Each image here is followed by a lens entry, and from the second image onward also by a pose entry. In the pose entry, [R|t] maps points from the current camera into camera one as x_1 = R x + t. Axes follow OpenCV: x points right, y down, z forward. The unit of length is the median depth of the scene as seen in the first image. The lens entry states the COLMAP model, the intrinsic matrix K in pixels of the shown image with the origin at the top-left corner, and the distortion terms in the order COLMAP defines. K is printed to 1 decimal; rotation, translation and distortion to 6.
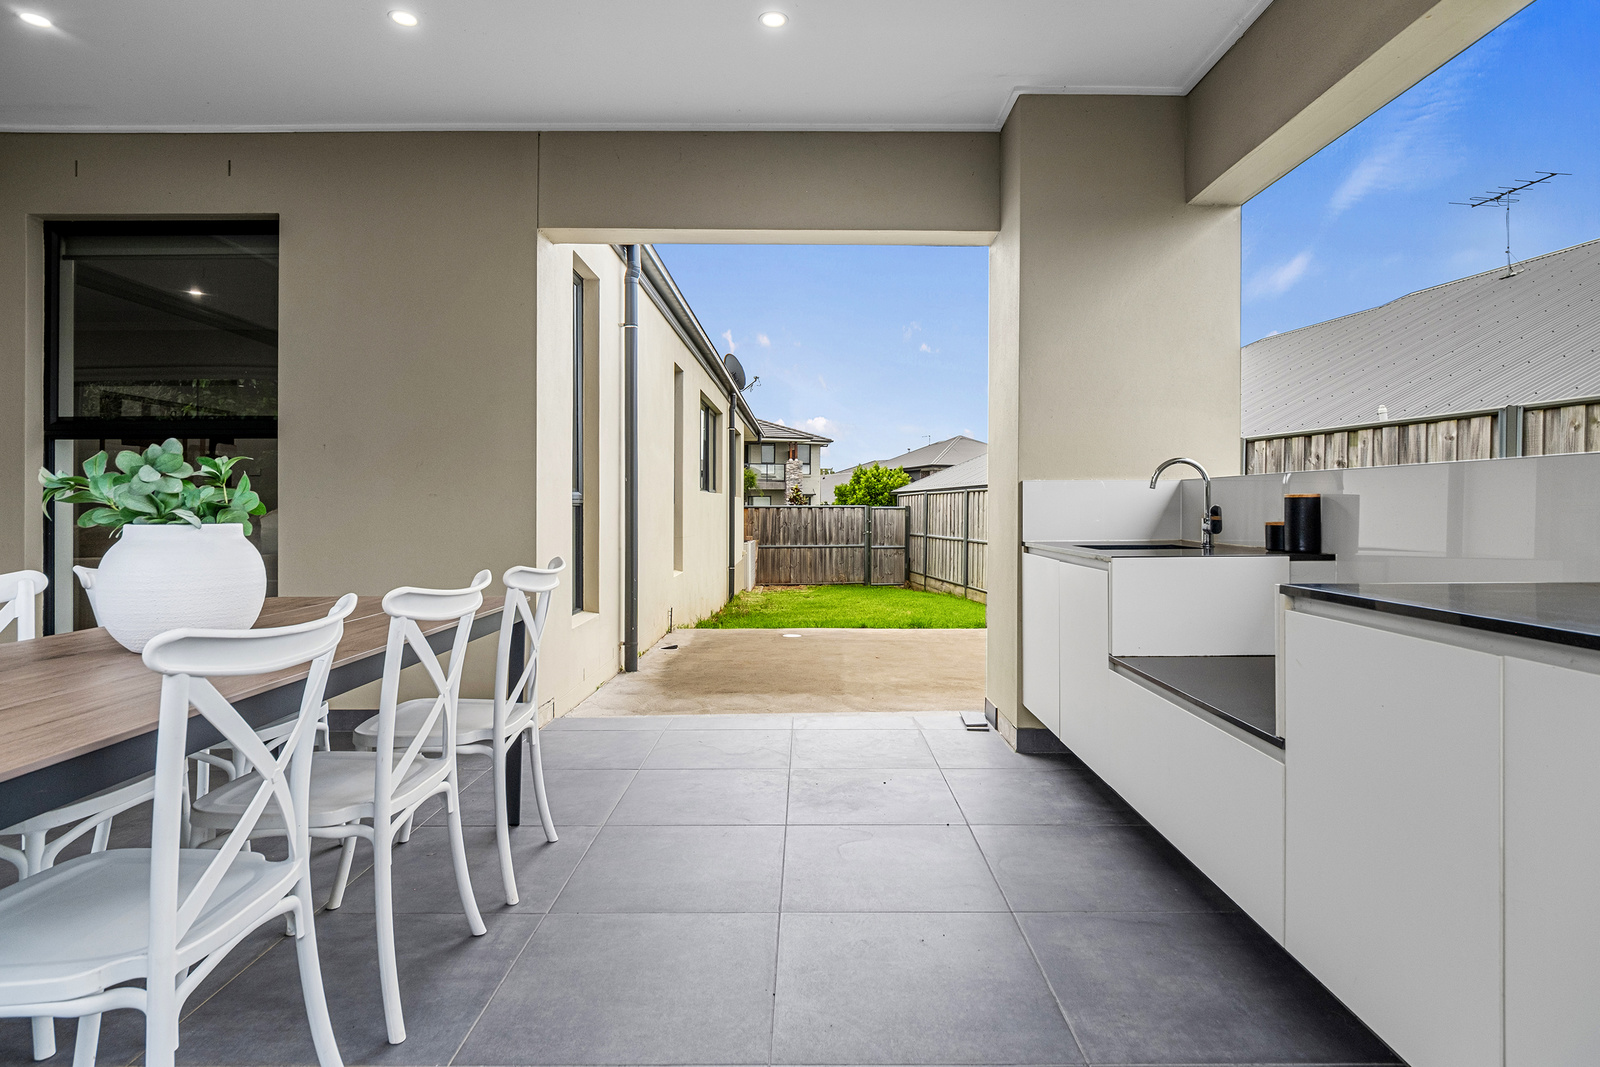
lens RADIAL K [[846.0, 0, 801.1], [0, 846.0, 505.7], [0, 0, 1]] dist [-0.001440, -0.000505]
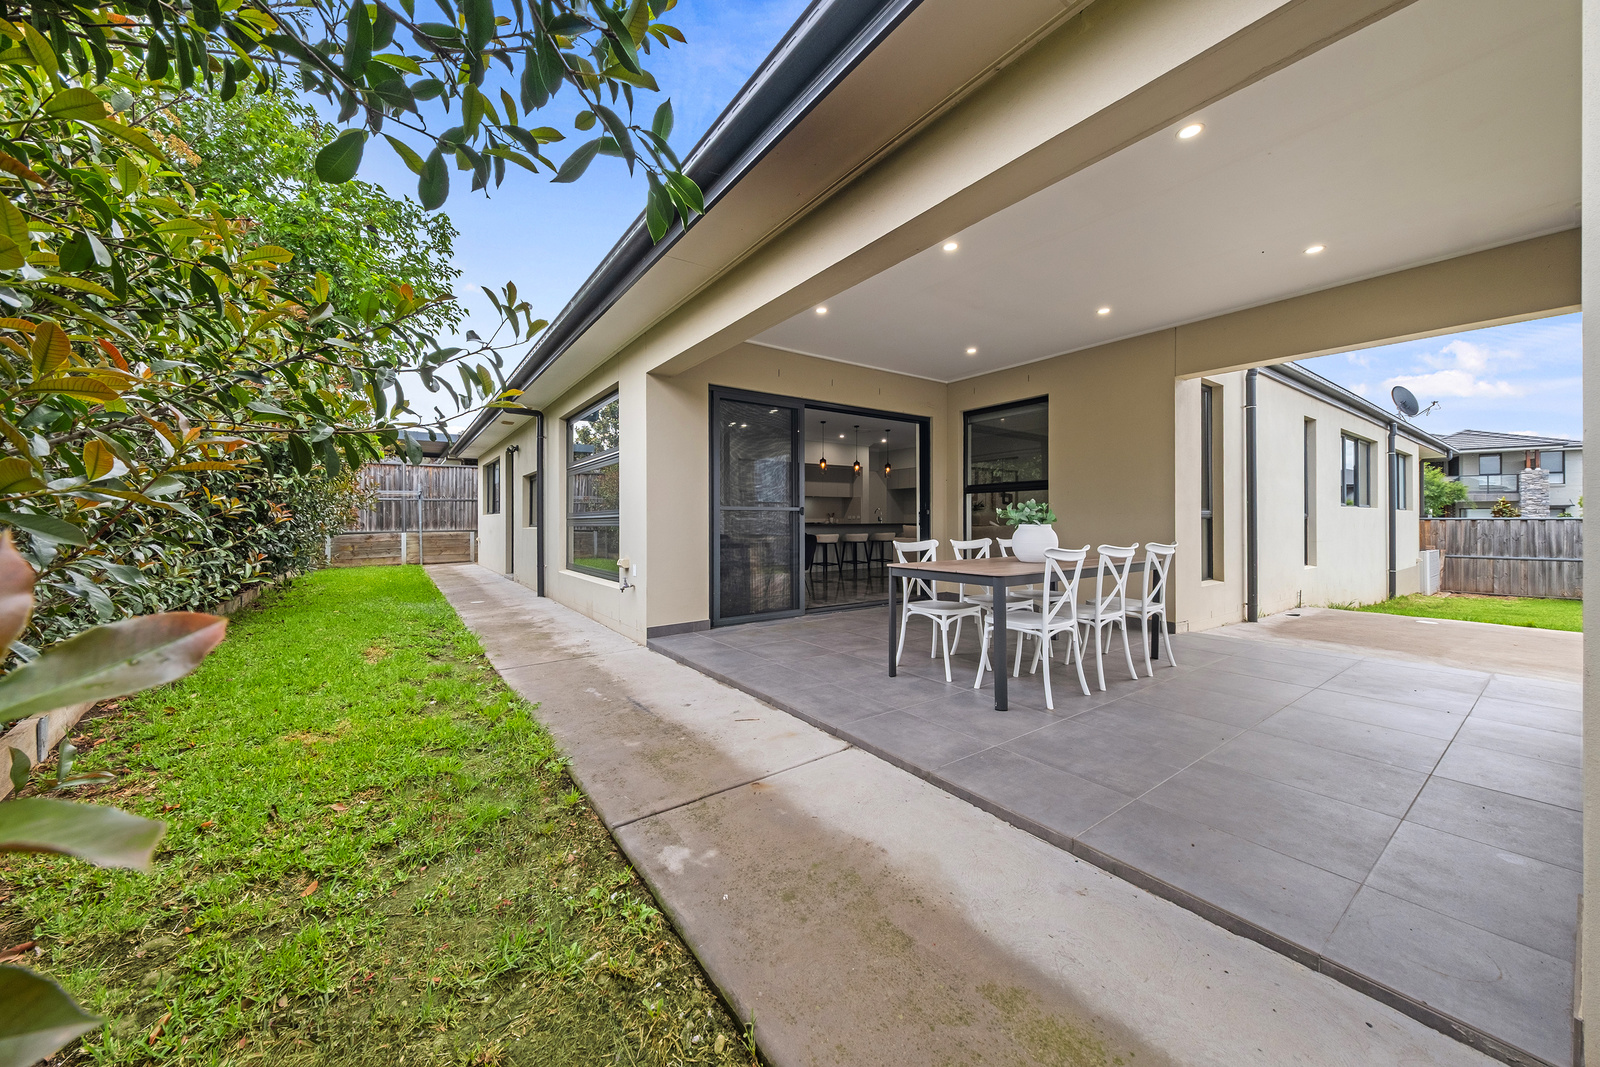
lens RADIAL K [[555.0, 0, 798.6], [0, 555.0, 519.0], [0, 0, 1]] dist [0.000091, 0.000019]
pose [[0.586842, -0.001578, -0.809700, 0.185456], [0.002112, 0.999998, -0.000418, -0.000014], [0.809699, -0.001465, 0.586844, -0.393937]]
